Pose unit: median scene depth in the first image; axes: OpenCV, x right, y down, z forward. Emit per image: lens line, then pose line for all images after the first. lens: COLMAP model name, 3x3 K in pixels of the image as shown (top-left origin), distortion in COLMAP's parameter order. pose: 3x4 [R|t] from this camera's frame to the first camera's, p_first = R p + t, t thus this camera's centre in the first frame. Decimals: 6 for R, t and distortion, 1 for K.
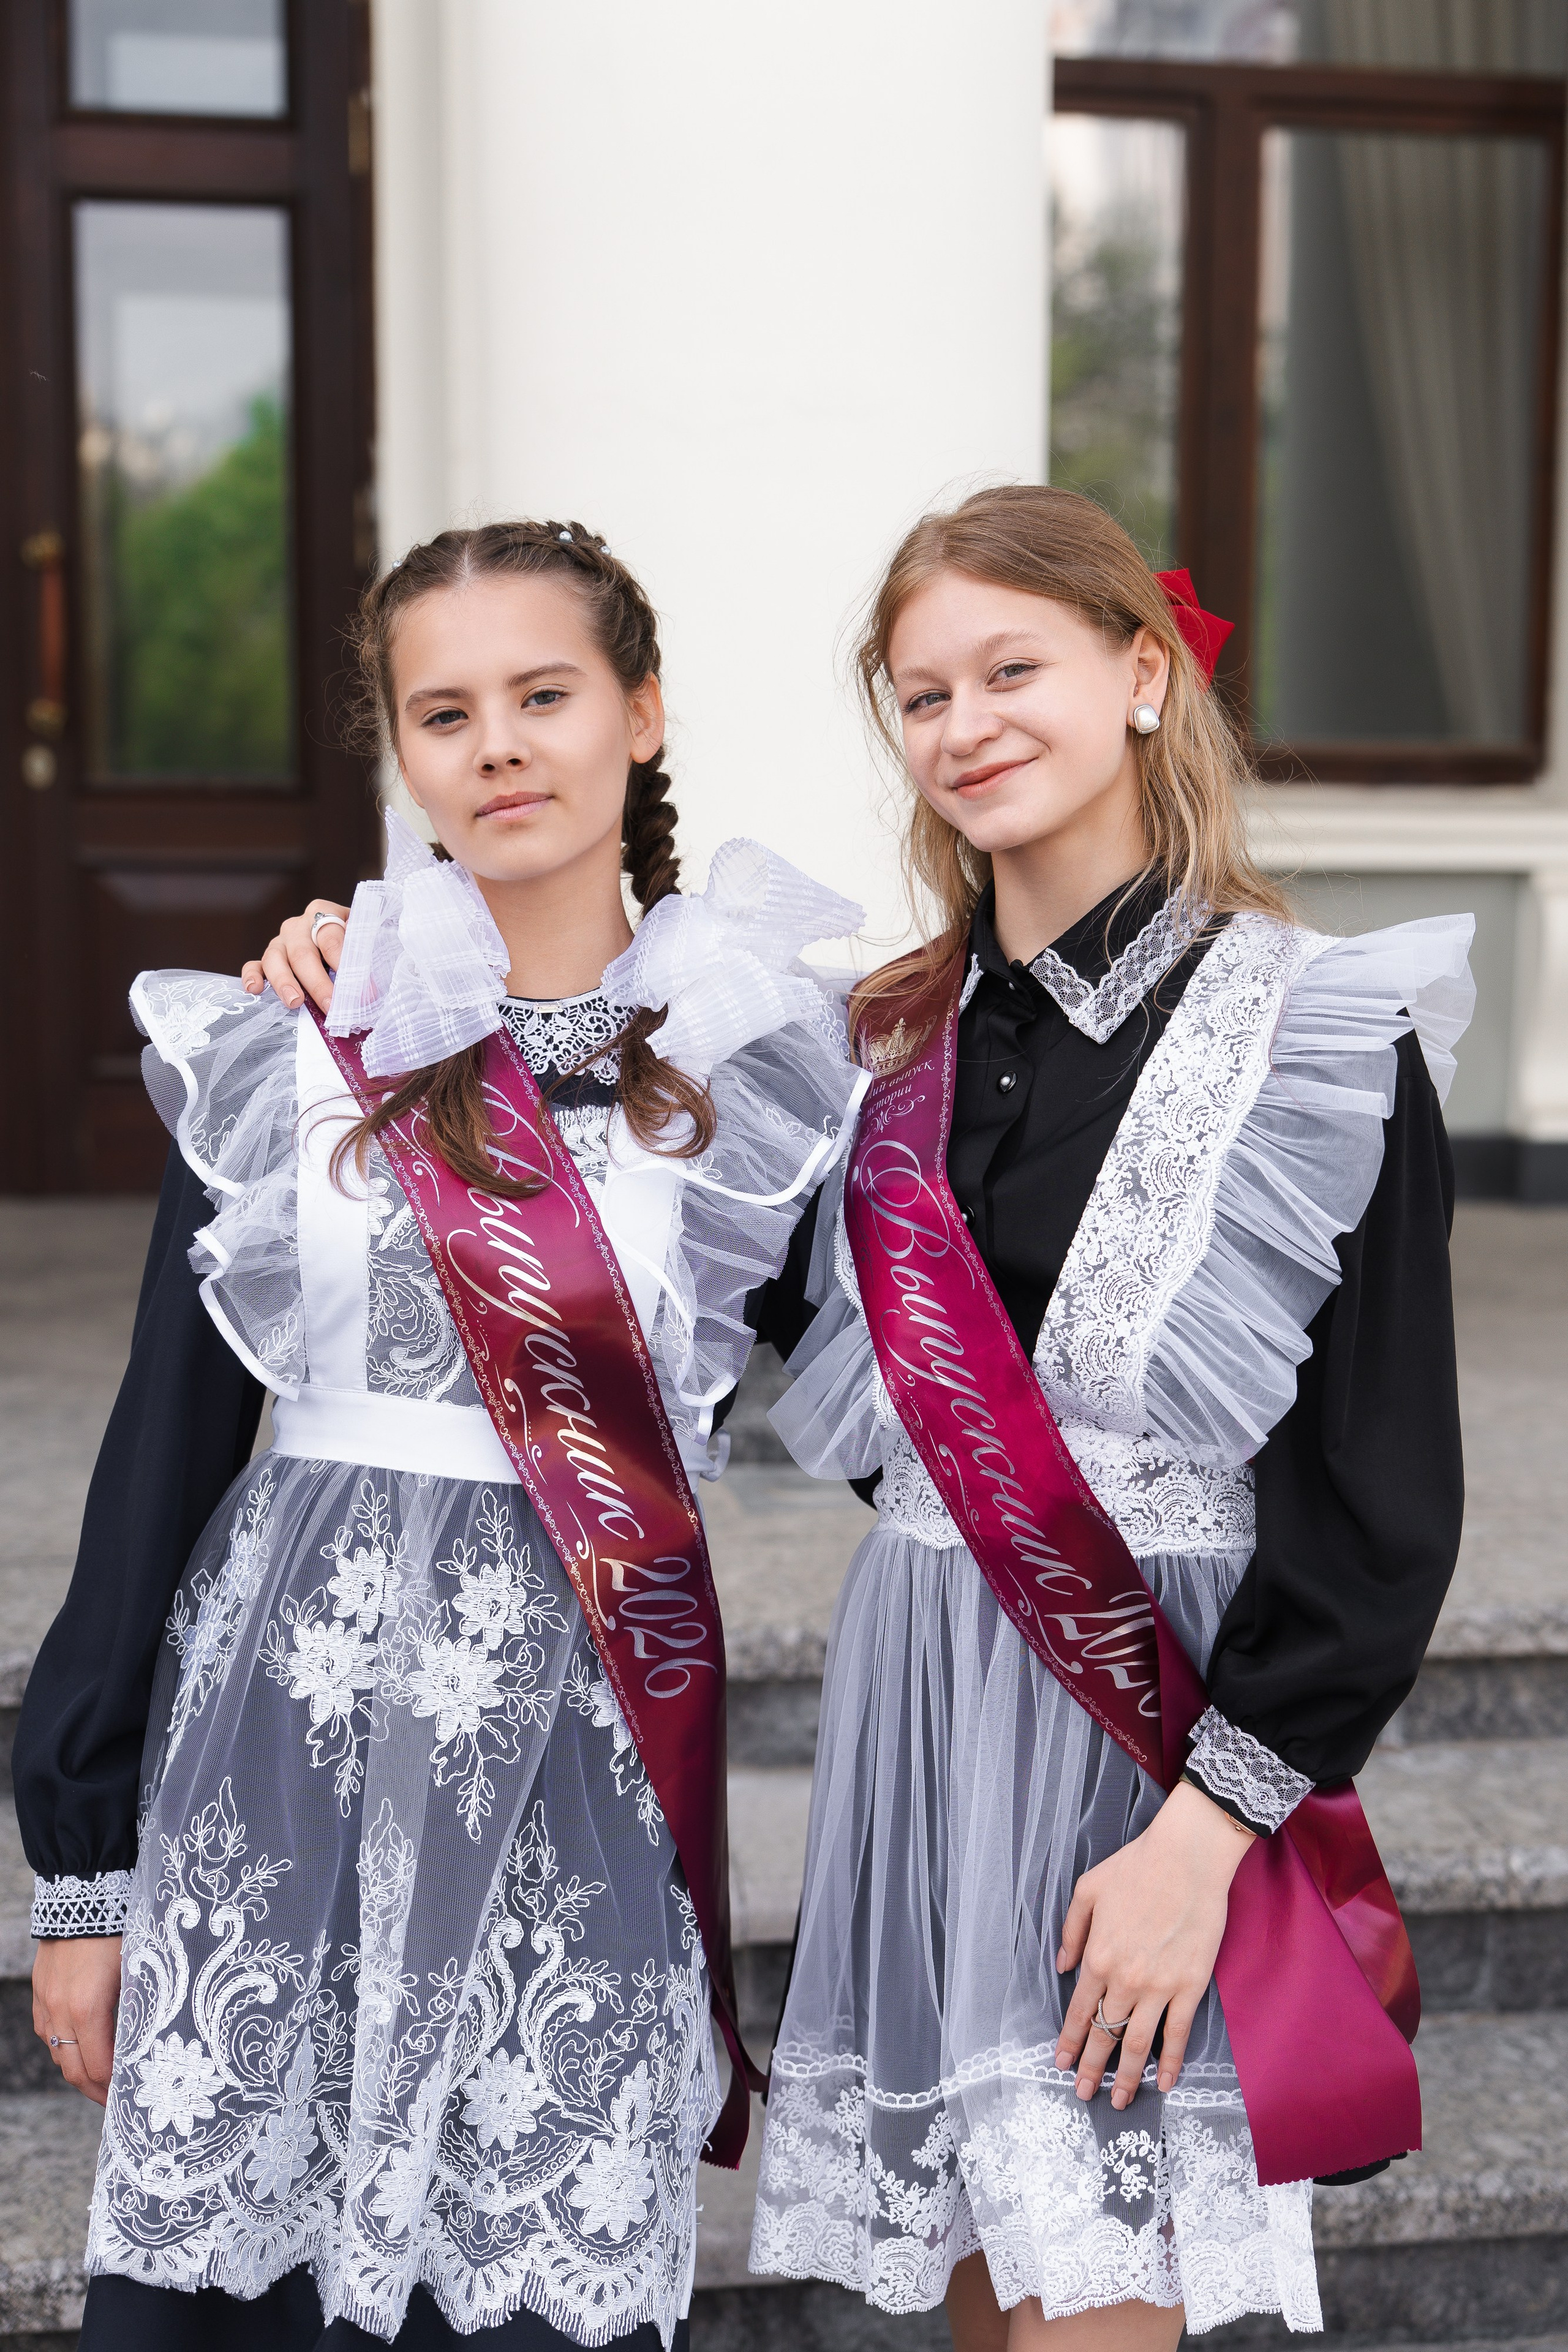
lens RADIAL K [[3086.0, 0, 814.9], [0, 3086.0, 1252.1], [0, 0, 1]] dist [-0.006709, 0.000000]
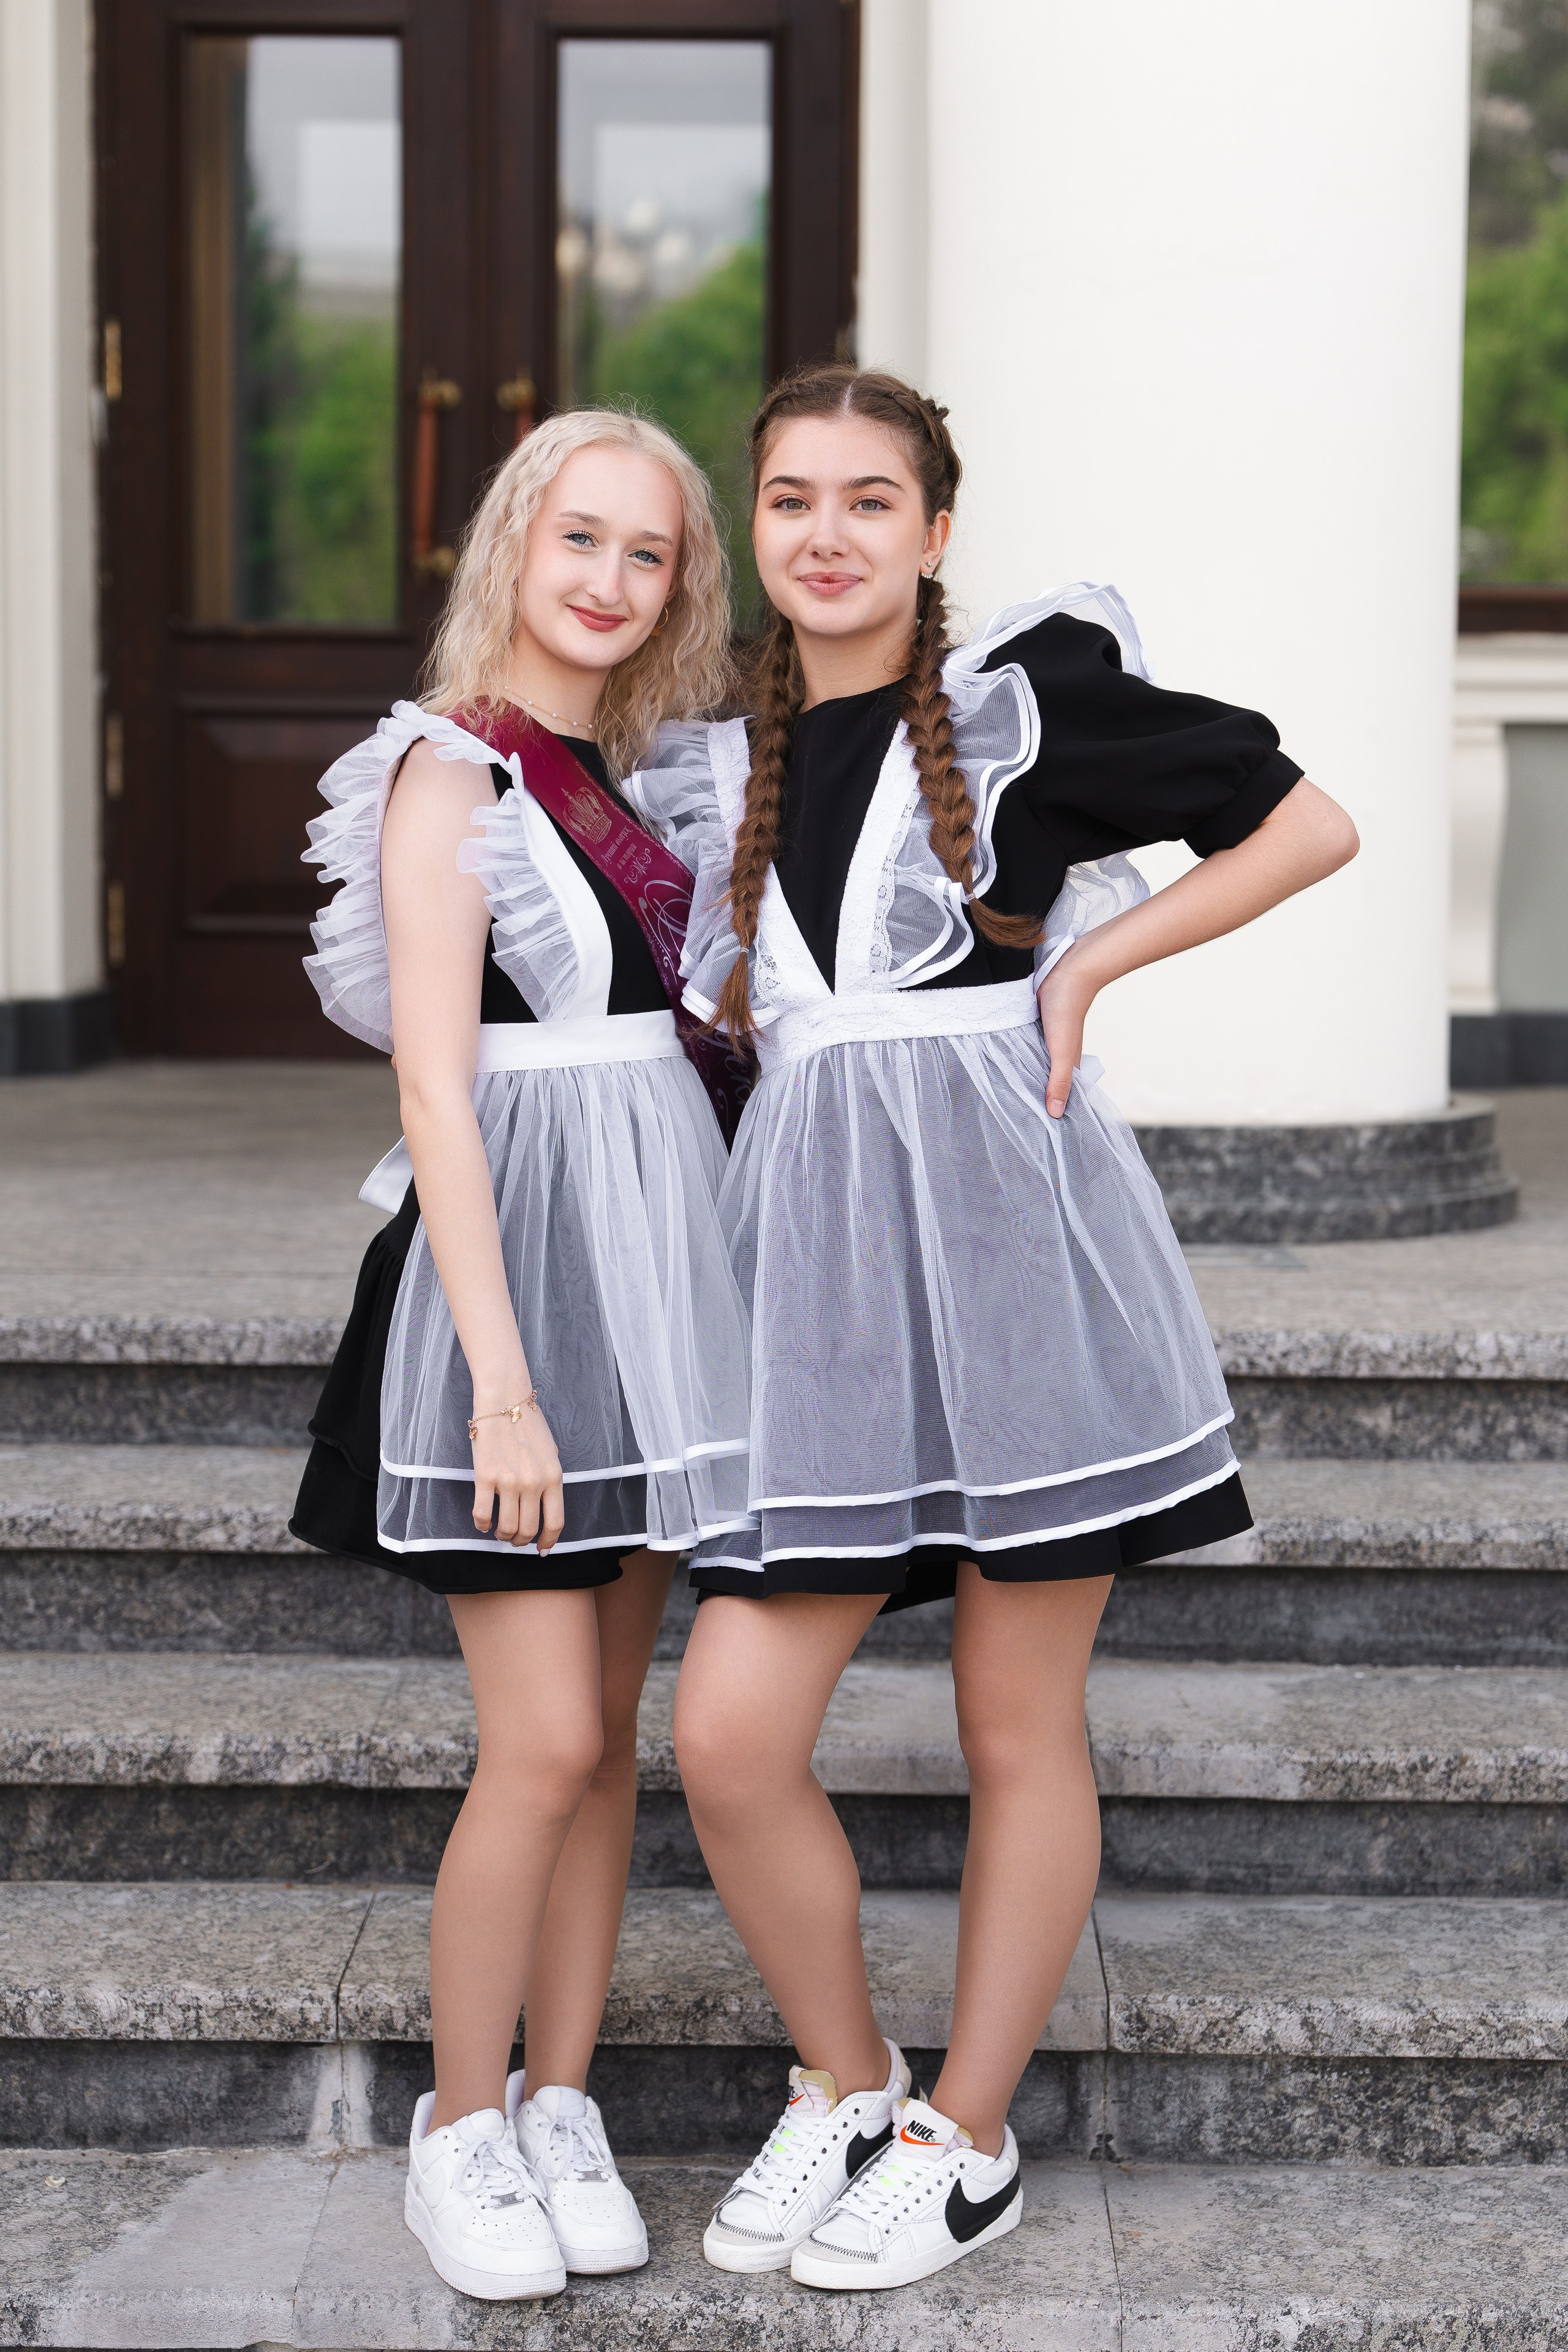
lens RADIAL K [[4217.3, 0, 844.2], [0, 4217.3, 1171.0], [0, 0, 1]] dist [0.011594, 0.000000]
pose [[0.987568, 0.019515, -0.155976, 0.122965], [-0.025098, 0.999110, -0.033903, 0.114495], [0.155176, 0.037397, 0.987179, -0.556264]]
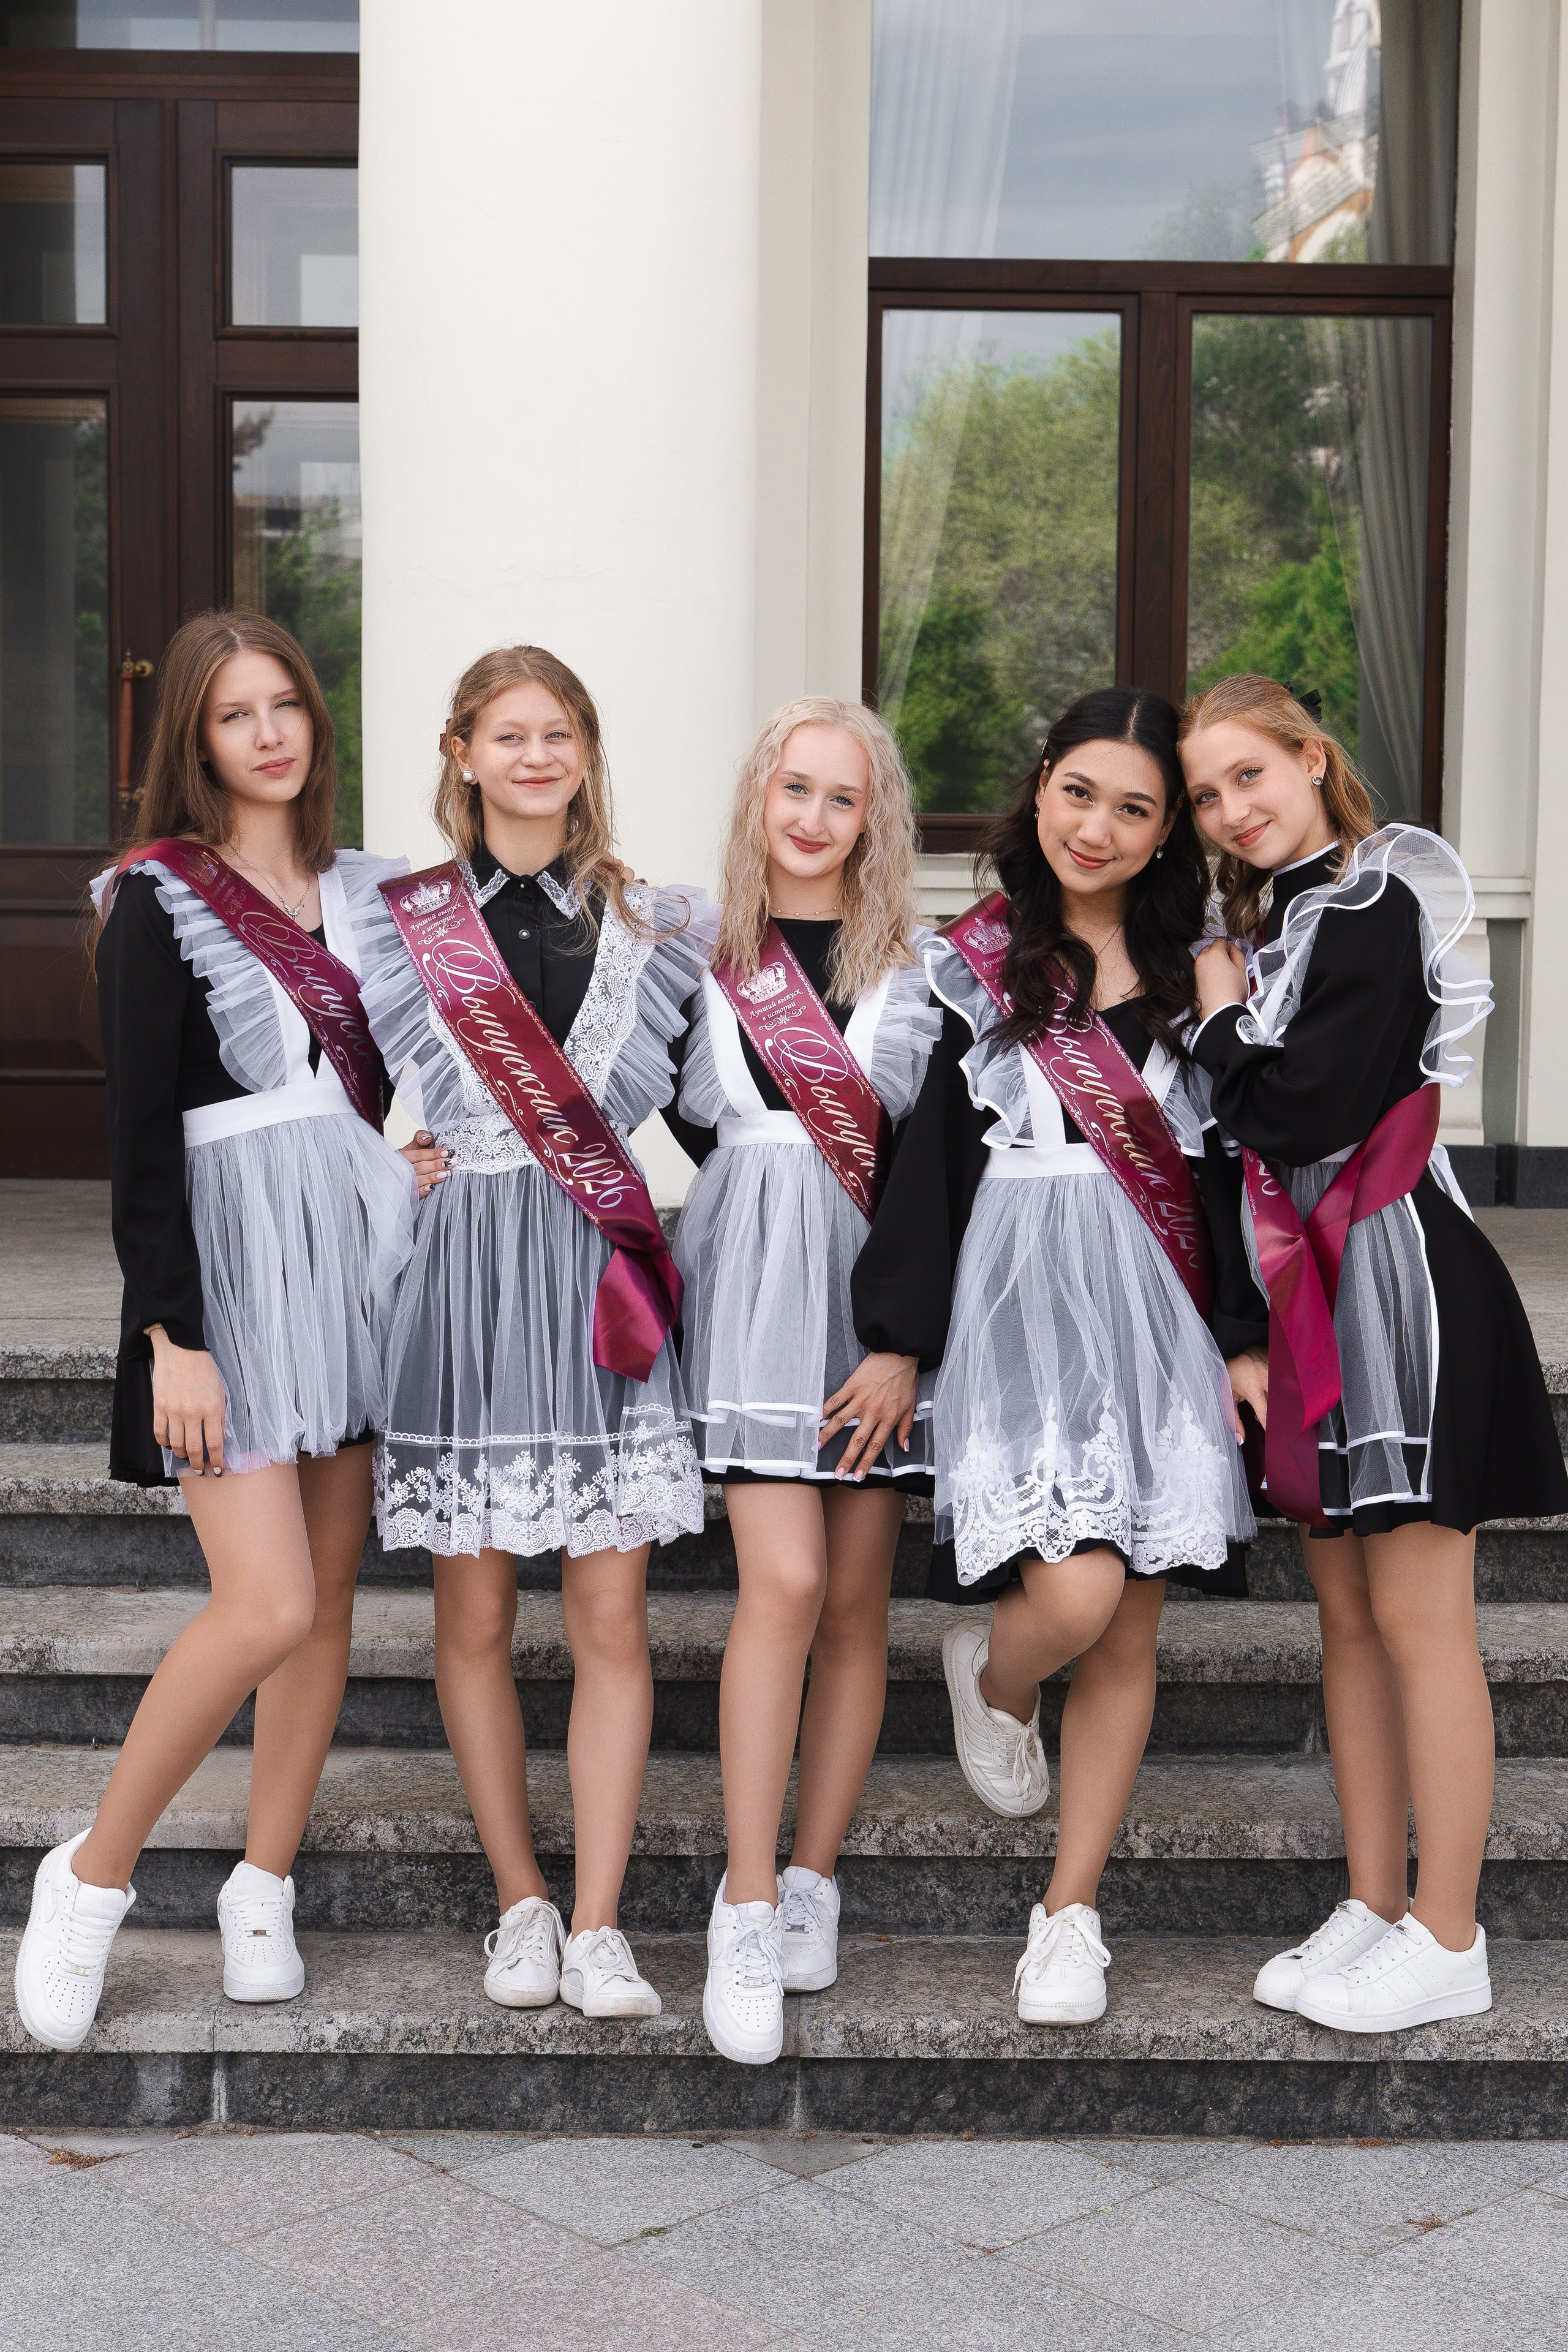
lens RADIAL K [[3507.2, 0, 907.0], [0, 3507.2, 1225.9], [0, 0, 1]] dist [0.008370, 0.000000]
pose [[0.988712, 0.014337, -0.149141, 0.495983], [-0.022996, 0.998138, -0.056496, 0.148299], [0.148053, 0.059288, 0.987201, -0.719346]]
